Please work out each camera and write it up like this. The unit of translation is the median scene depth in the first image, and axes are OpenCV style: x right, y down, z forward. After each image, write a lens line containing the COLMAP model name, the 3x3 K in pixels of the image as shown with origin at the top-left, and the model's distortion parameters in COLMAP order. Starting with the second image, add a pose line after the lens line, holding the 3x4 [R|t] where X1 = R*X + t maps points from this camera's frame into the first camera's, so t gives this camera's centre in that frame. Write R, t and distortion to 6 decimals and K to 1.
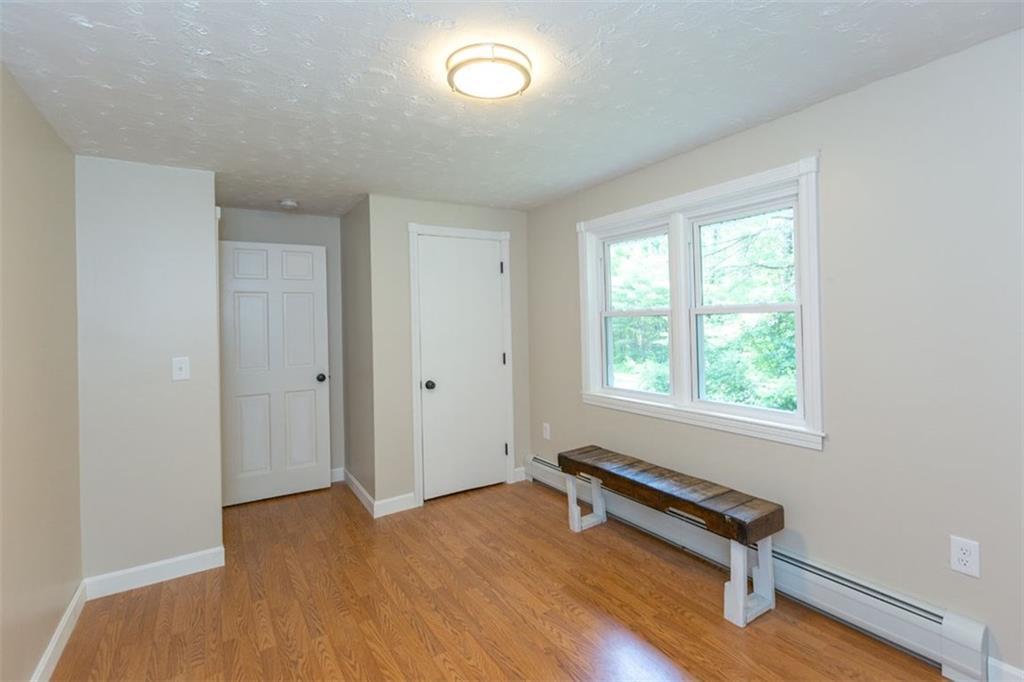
lens RADIAL K [[485.9, 0, 532.9], [0, 485.9, 321.5], [0, 0, 1]] dist [0.000148, 0.000056]
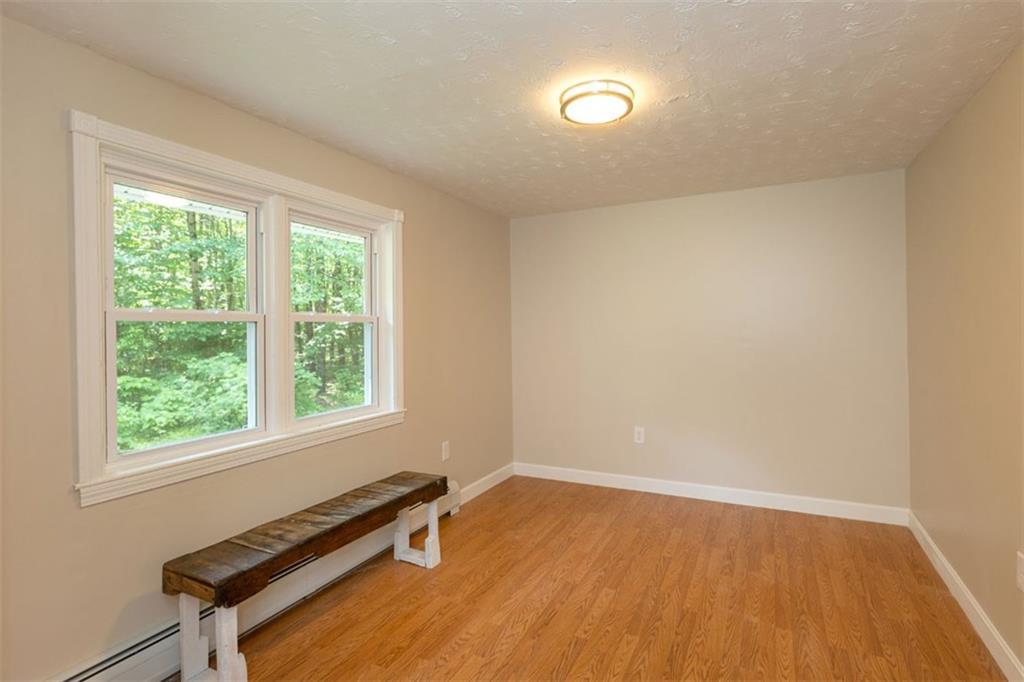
lens RADIAL K [[485.9, 0, 532.9], [0, 485.9, 321.5], [0, 0, 1]] dist [0.000148, 0.000056]
pose [[-0.503623, 0.041197, 0.862940, -0.716965], [0.026123, 0.999132, -0.032453, 0.027547], [-0.863528, 0.006198, -0.504262, 1.218128]]
